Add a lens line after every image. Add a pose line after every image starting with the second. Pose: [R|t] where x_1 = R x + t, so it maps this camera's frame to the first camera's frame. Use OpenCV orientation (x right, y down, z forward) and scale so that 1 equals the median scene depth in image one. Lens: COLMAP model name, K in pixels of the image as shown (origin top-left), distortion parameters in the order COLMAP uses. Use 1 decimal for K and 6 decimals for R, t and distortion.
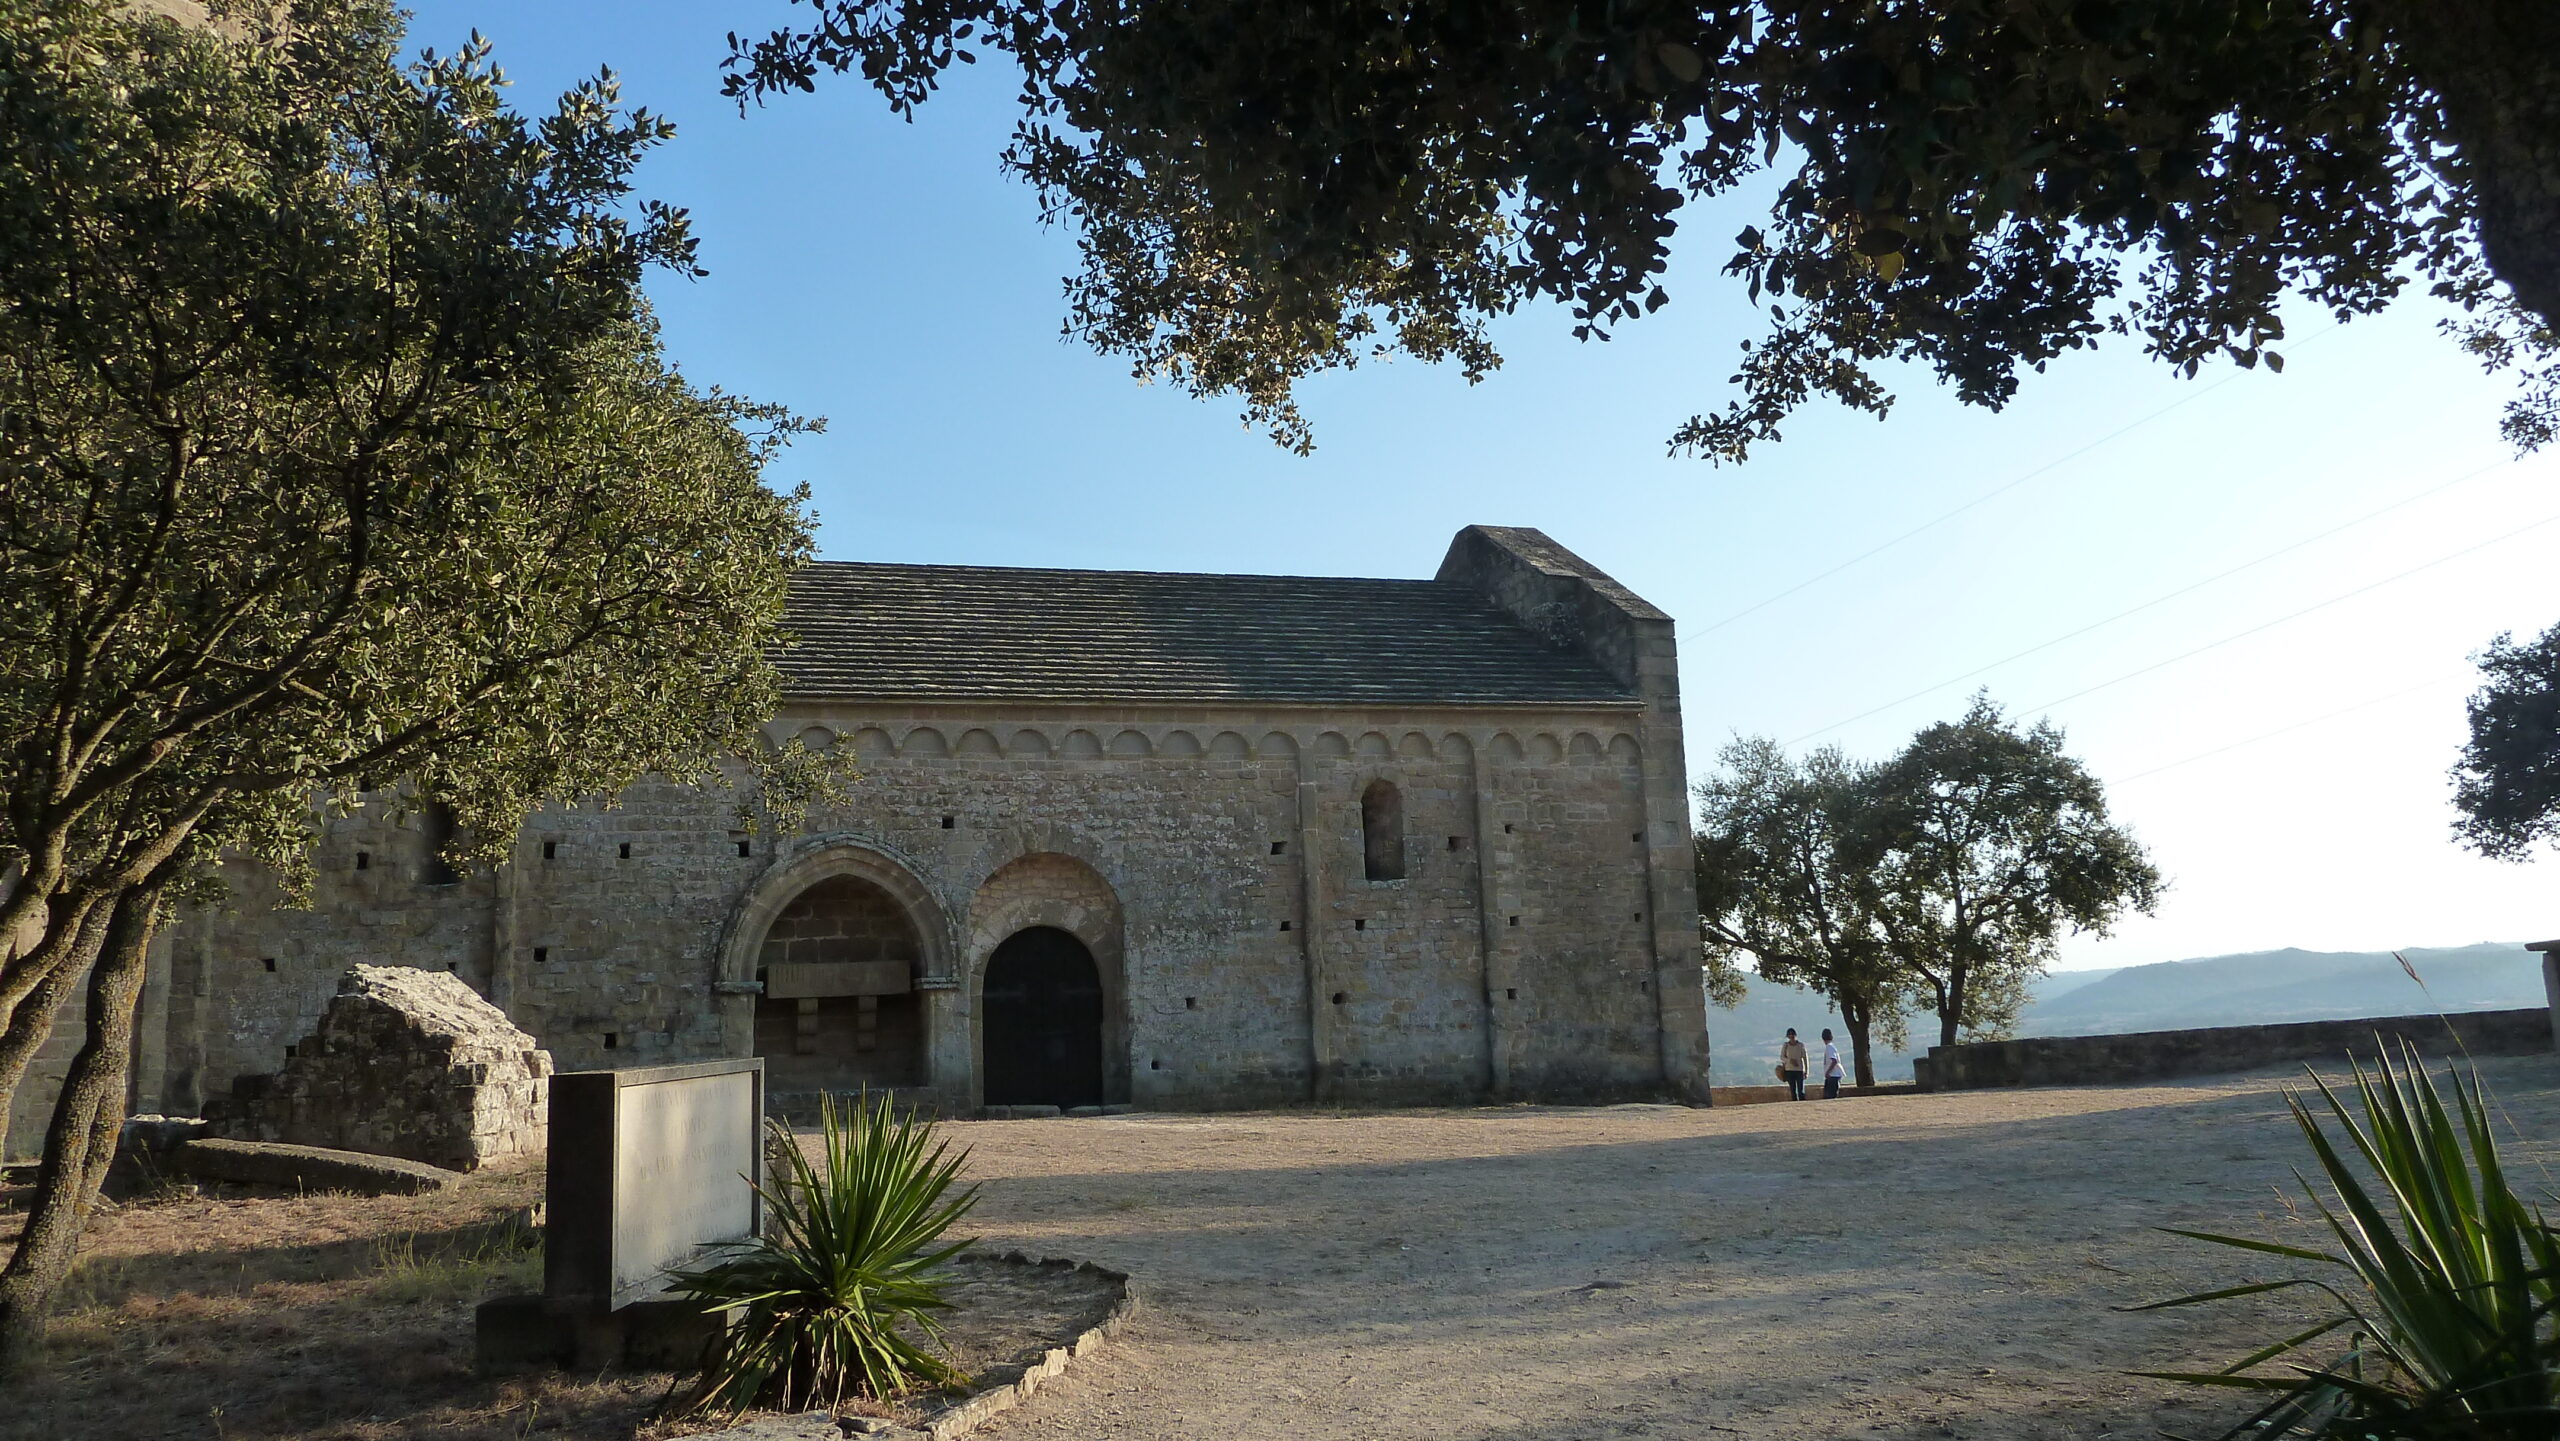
lens RADIAL K [[1891.3, 0, 1280.5], [0, 1891.3, 730.1], [0, 0, 1]] dist [0.007490, -0.002582]
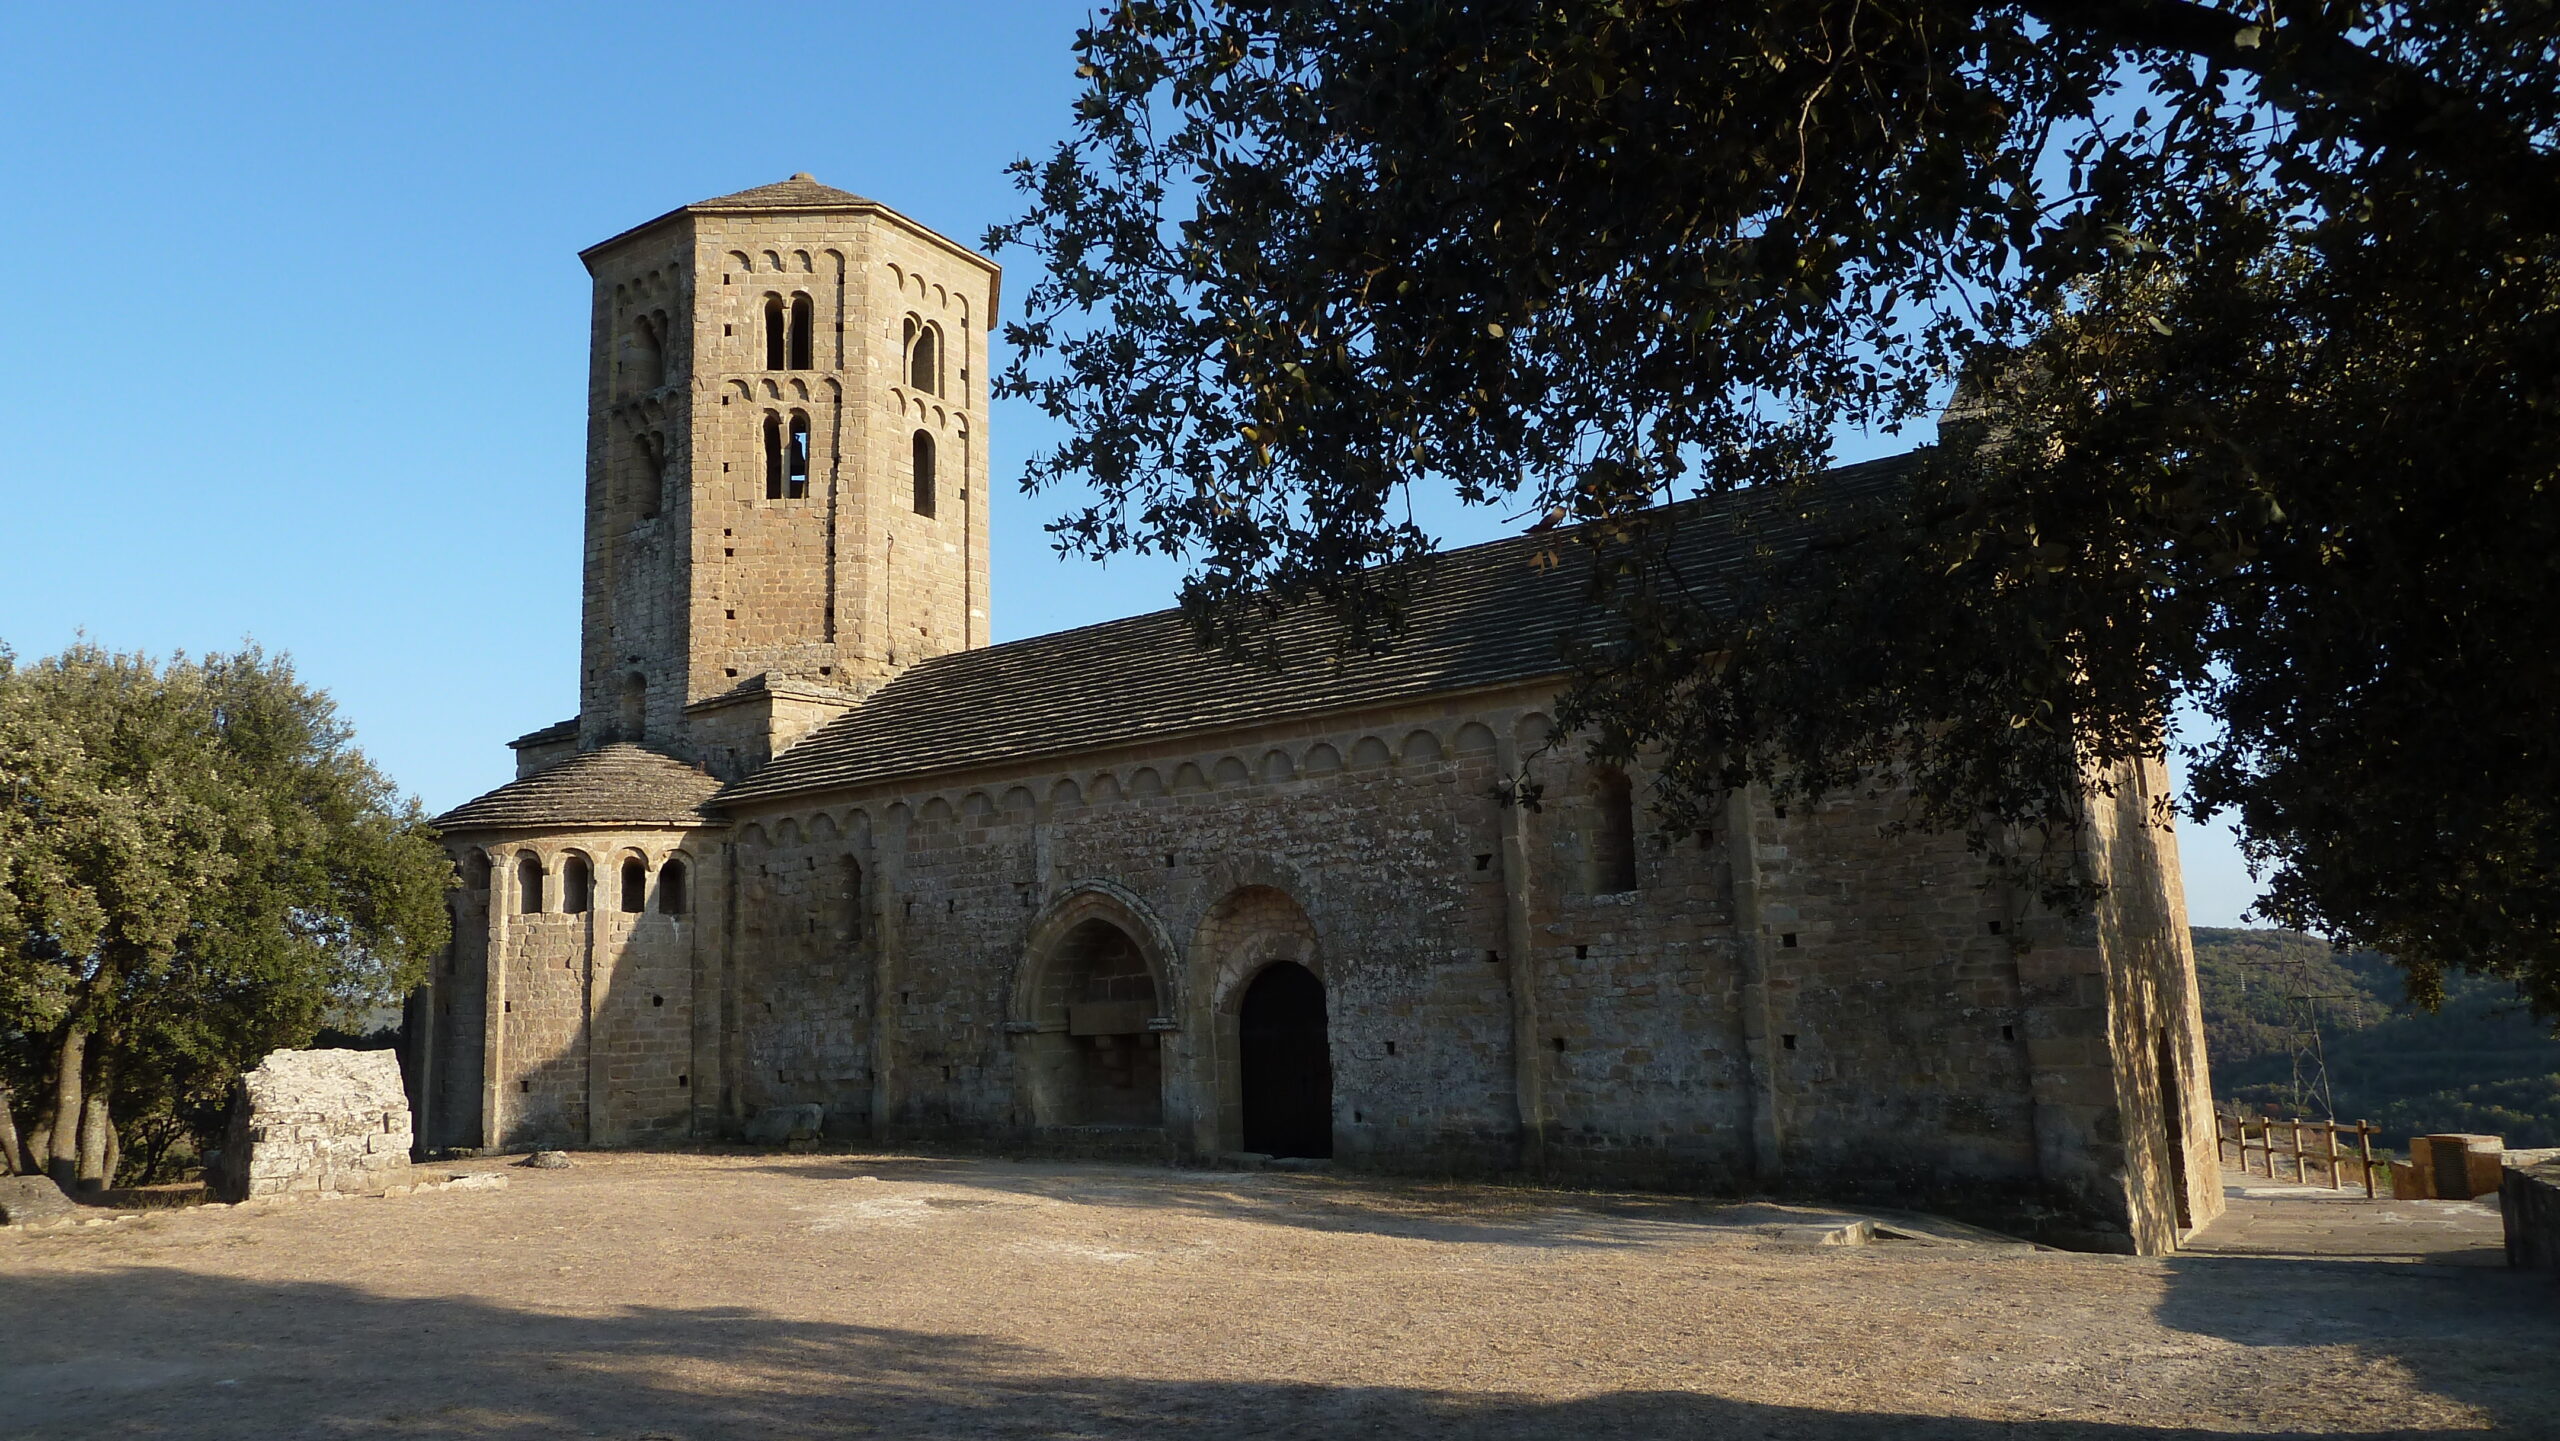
lens RADIAL K [[1891.3, 0, 1279.1], [0, 1891.3, 716.0], [0, 0, 1]] dist [0.007490, -0.002582]
pose [[0.564554, -0.106128, -0.818545, 0.648646], [0.144623, 0.989077, -0.028492, 0.009766], [0.812627, -0.102295, 0.573736, 0.466264]]
